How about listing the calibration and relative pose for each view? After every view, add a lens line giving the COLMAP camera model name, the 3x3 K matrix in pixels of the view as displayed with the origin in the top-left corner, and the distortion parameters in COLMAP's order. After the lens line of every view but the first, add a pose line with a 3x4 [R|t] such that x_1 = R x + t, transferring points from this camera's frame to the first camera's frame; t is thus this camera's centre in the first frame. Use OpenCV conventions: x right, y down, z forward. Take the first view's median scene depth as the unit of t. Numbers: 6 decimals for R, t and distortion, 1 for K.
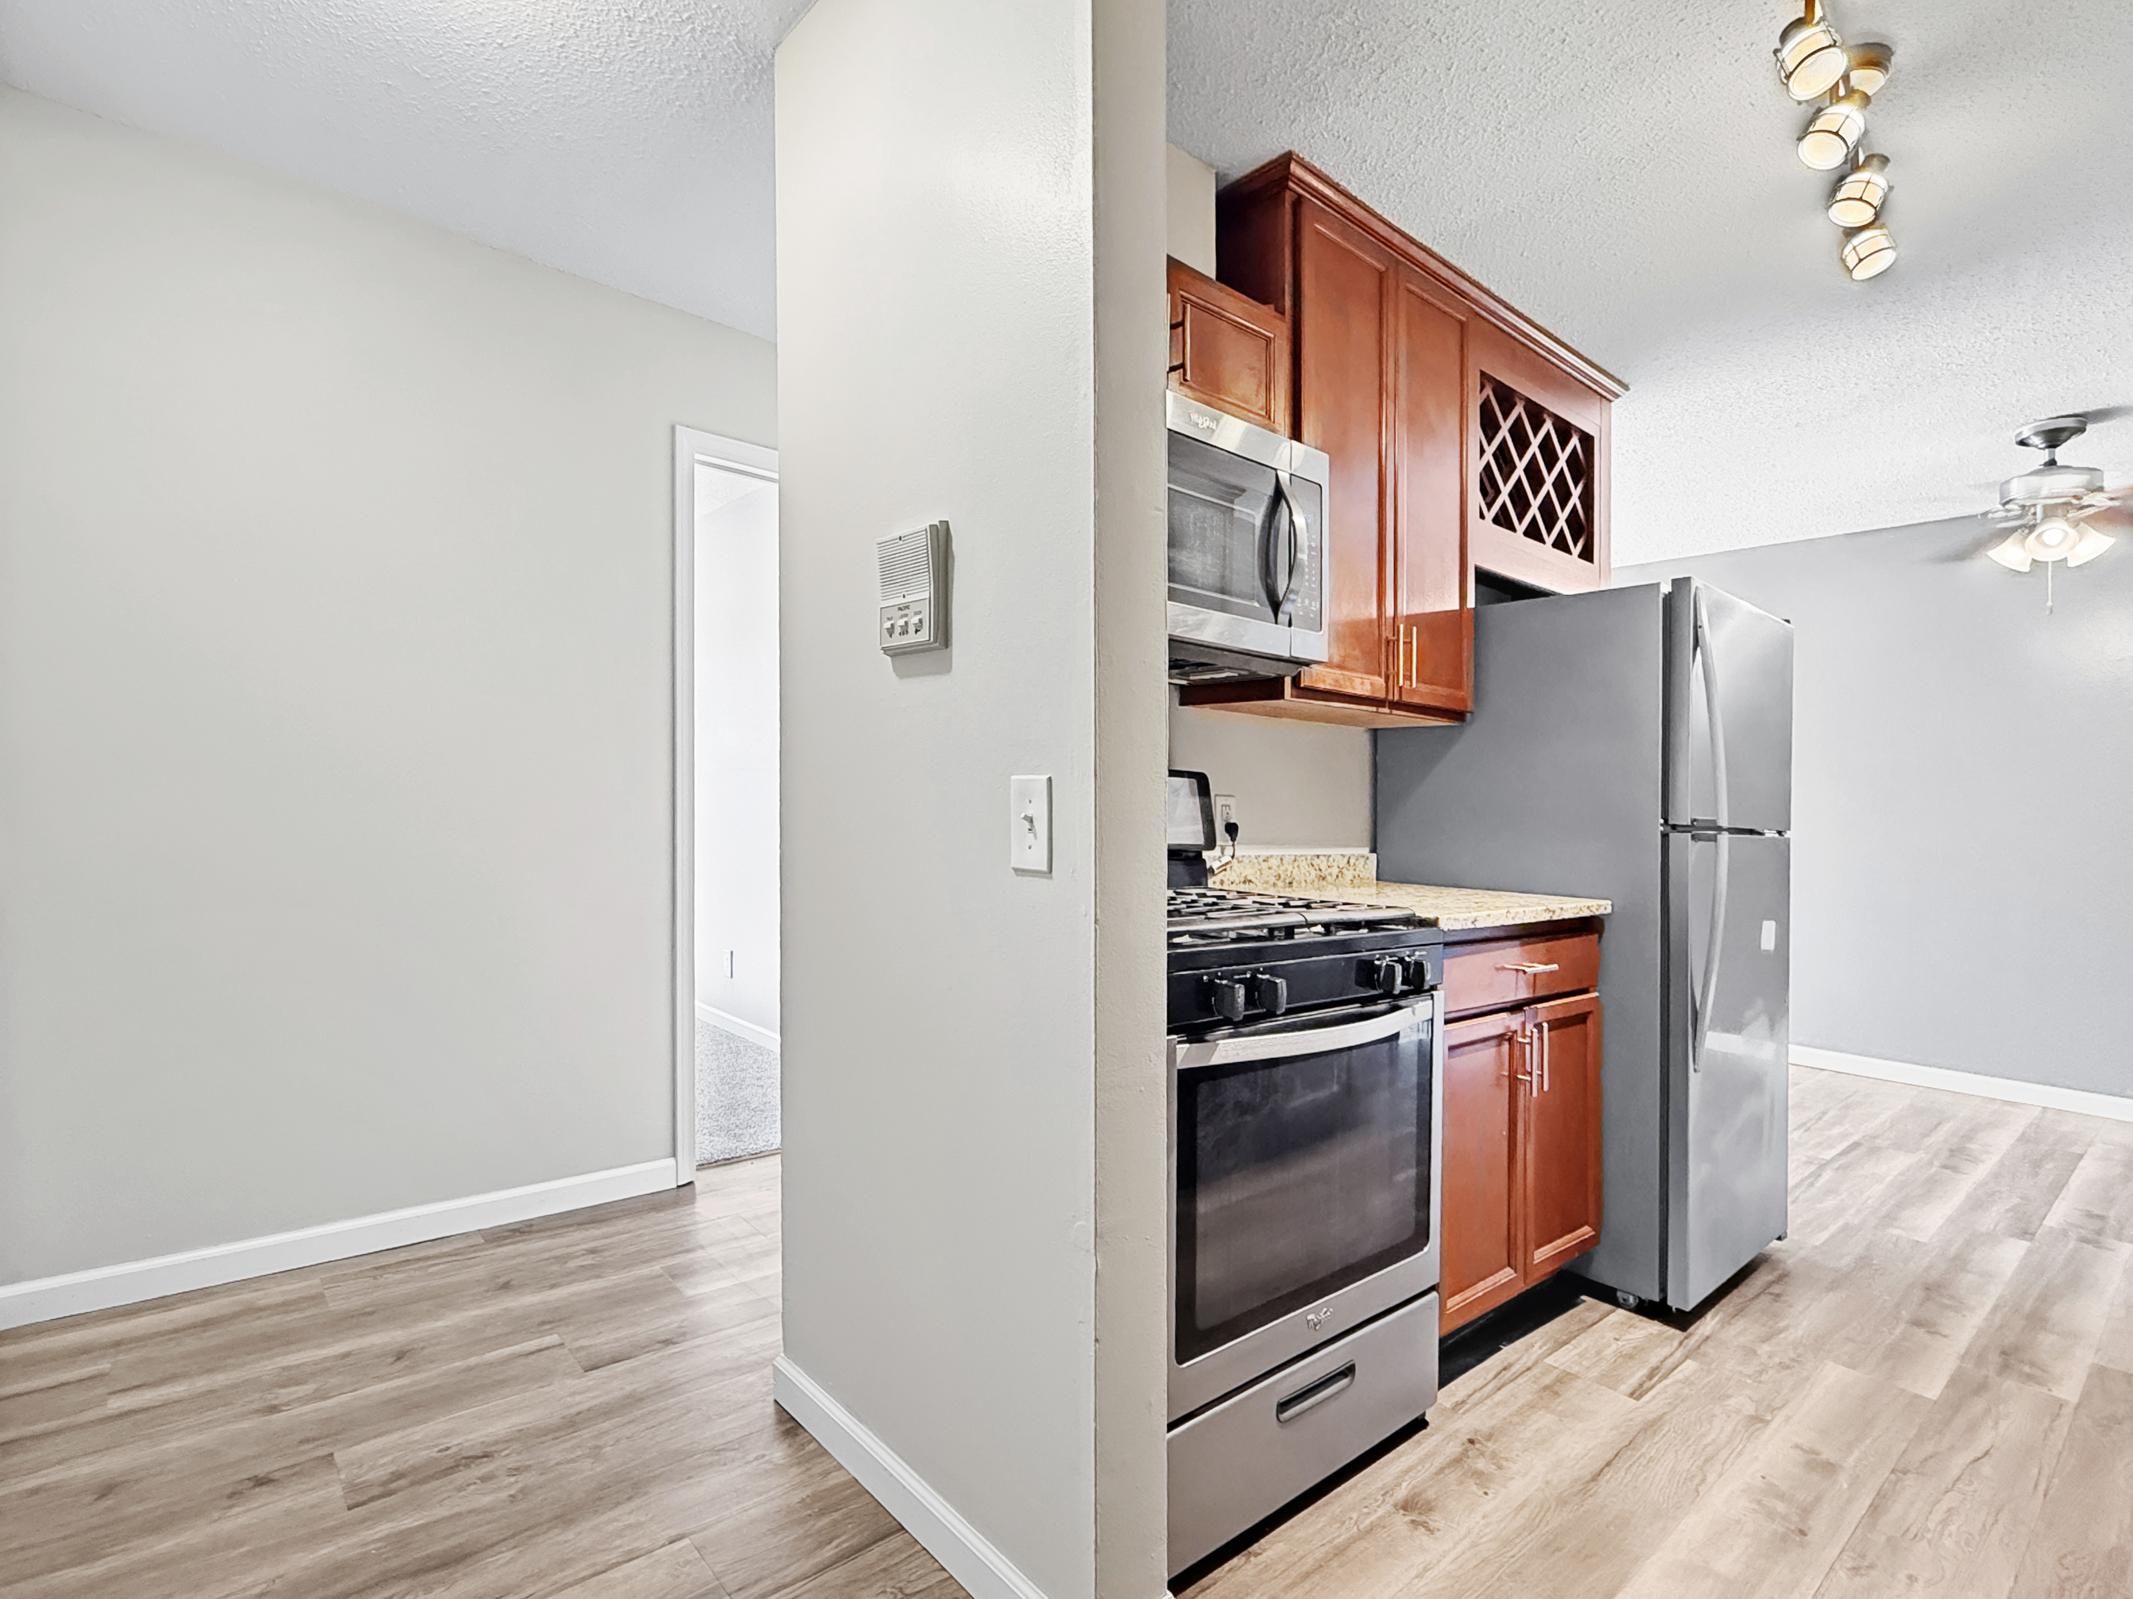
lens RADIAL K [[1043.3, 0, 1066.5], [0, 1043.3, 799.5], [0, 0, 1]] dist [0.001340, 0.000377]
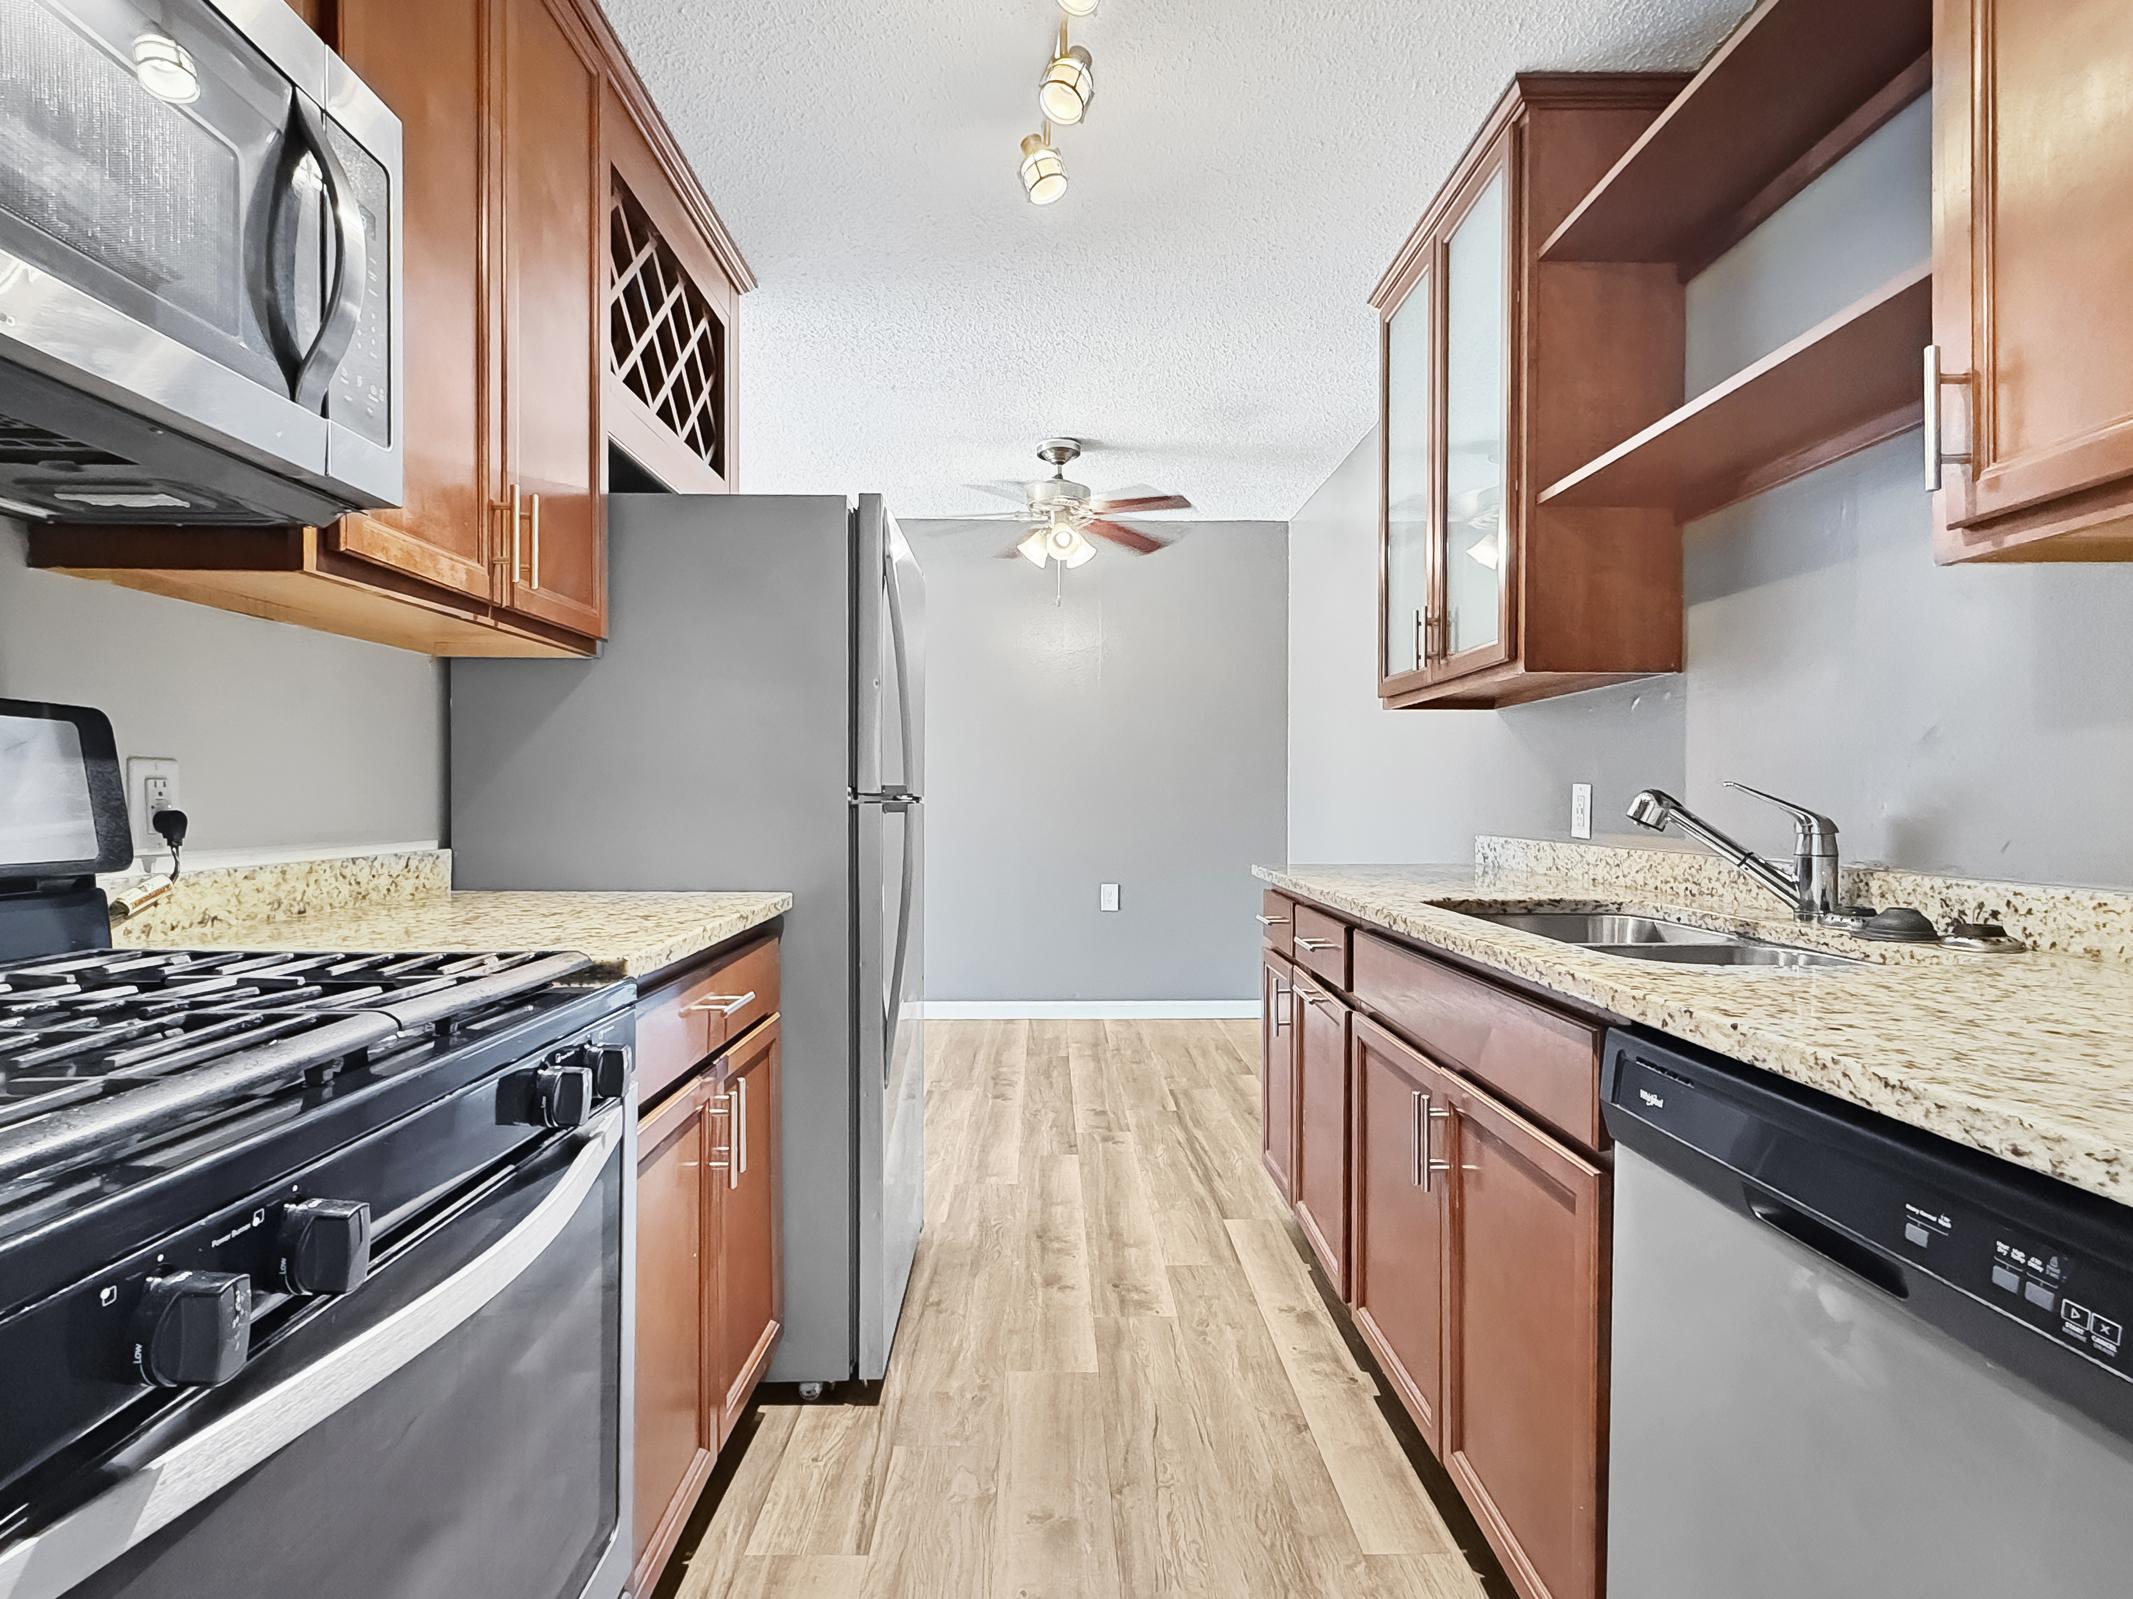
lens RADIAL K [[1050.6, 0, 1047.9], [0, 1050.6, 765.9], [0, 0, 1]] dist [-0.003243, -0.000776]
pose [[0.647894, -0.005047, 0.761714, 0.046137], [0.008330, 0.999965, -0.000460, 0.004099], [-0.761685, 0.006643, 0.647914, 0.343117]]
